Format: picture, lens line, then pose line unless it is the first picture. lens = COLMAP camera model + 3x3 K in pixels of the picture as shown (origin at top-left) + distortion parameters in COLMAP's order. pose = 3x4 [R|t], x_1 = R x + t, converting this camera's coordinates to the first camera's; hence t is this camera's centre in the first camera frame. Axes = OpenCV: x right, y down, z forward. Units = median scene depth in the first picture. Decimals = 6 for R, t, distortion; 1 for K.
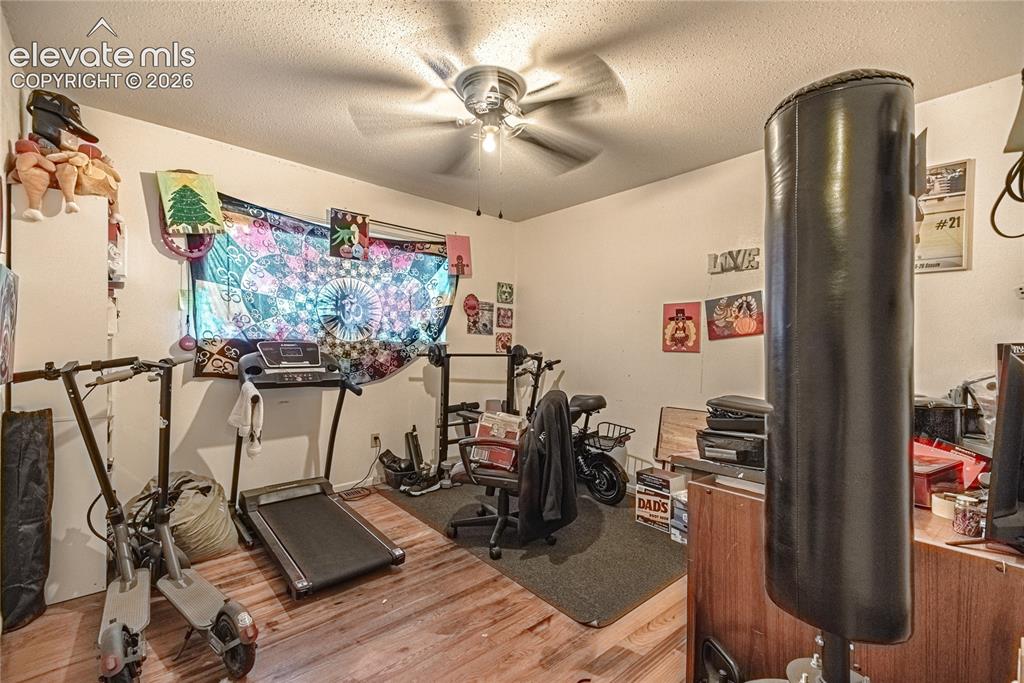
lens RADIAL K [[437.2, 0, 519.5], [0, 437.2, 344.4], [0, 0, 1]] dist [0.003165, -0.005177]
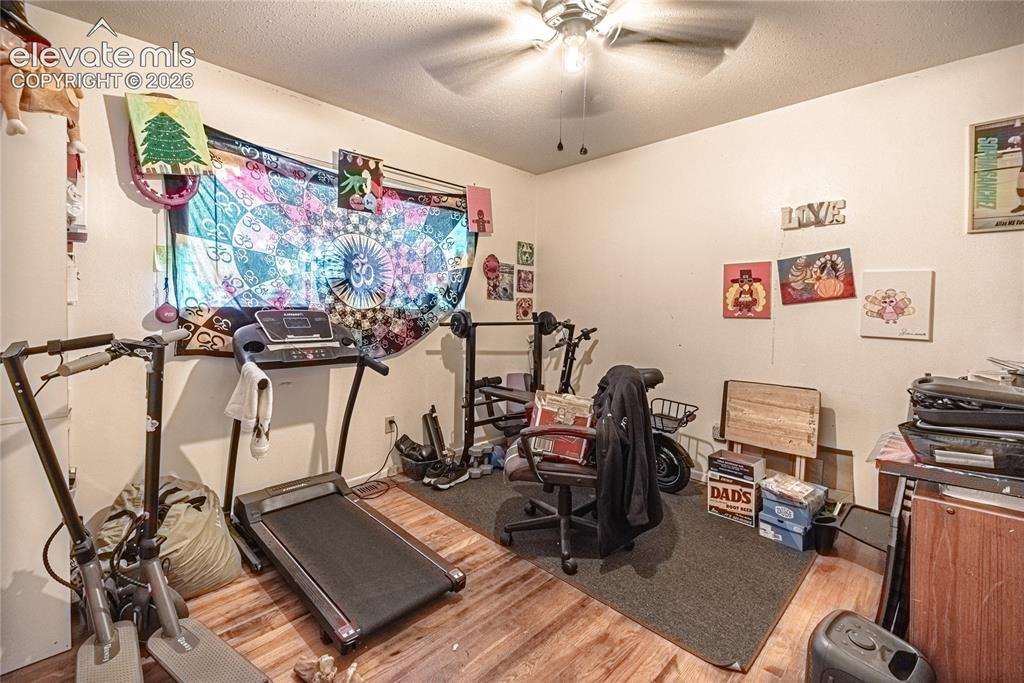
lens RADIAL K [[437.2, 0, 510.2], [0, 437.2, 310.6], [0, 0, 1]] dist [0.003165, -0.005177]
pose [[0.997688, -0.007974, 0.067485, -0.192946], [0.007695, 0.999961, 0.004399, -0.006406], [-0.067518, -0.003870, 0.997711, 0.168200]]
